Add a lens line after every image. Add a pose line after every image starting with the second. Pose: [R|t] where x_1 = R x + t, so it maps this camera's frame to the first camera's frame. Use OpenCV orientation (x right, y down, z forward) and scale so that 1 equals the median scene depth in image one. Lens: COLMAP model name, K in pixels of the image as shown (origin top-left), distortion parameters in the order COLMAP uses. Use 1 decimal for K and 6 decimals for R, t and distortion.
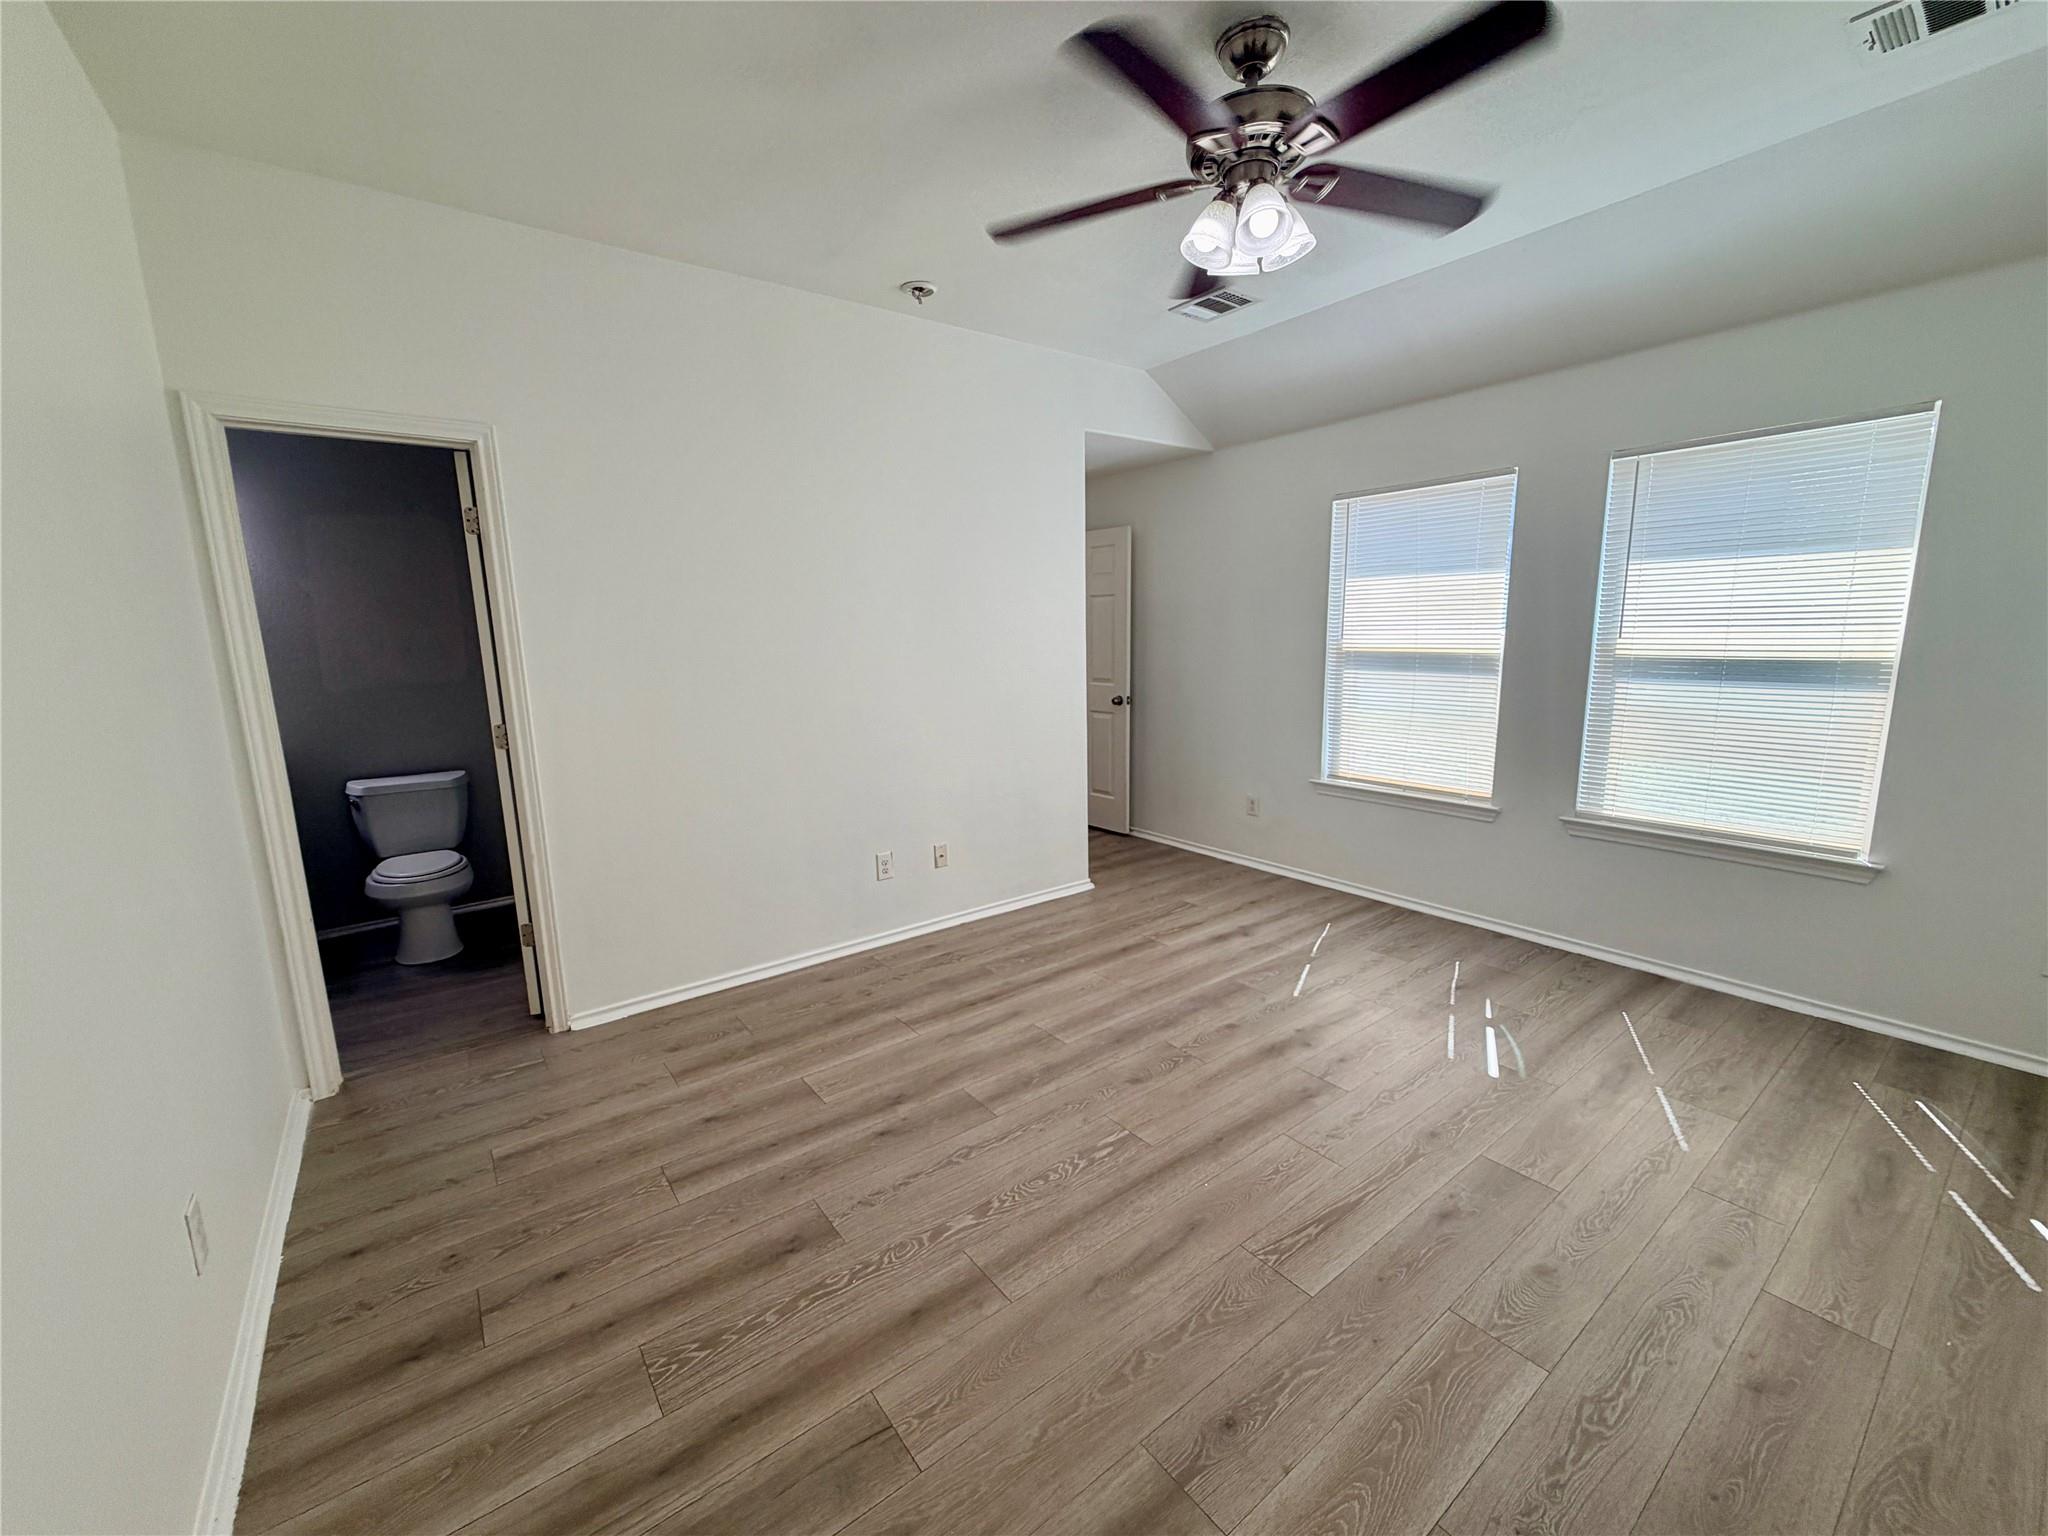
lens RADIAL K [[818.7, 0, 1027.1], [0, 818.7, 768.0], [0, 0, 1]] dist [-0.000469, -0.000742]
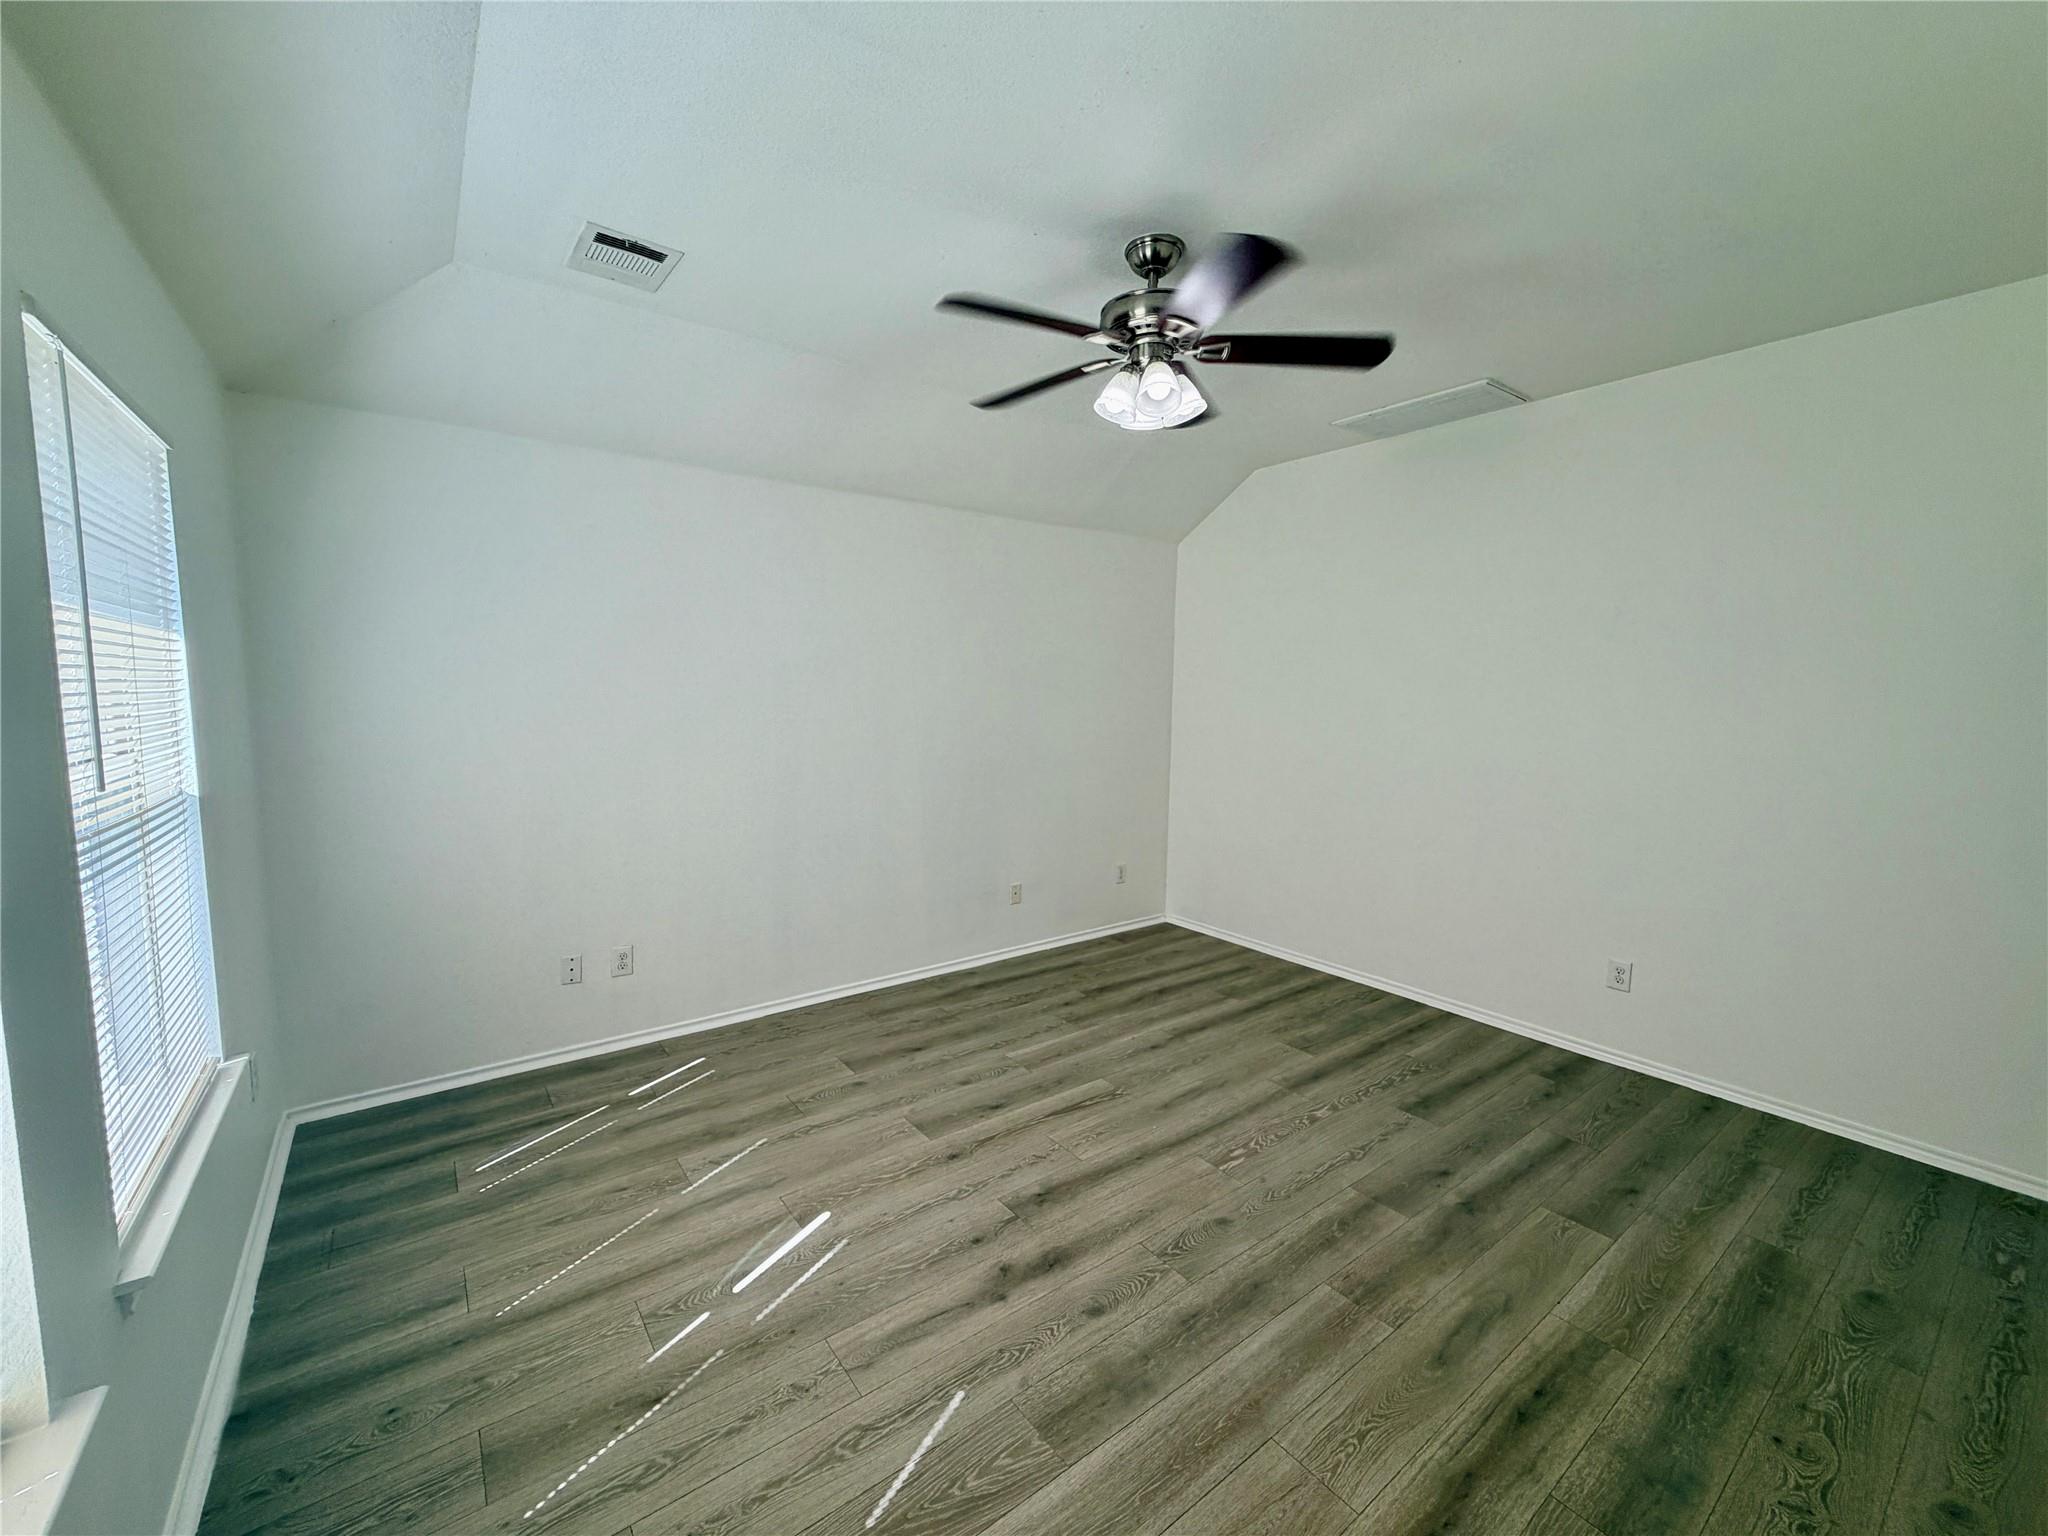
lens RADIAL K [[818.7, 0, 1021.3], [0, 818.7, 768.4], [0, 0, 1]] dist [-0.000469, -0.000742]
pose [[-0.999888, 0.010917, 0.010214, 0.350317], [0.013252, 0.963475, 0.267470, -0.352117], [-0.006921, 0.267576, -0.963512, 1.793922]]
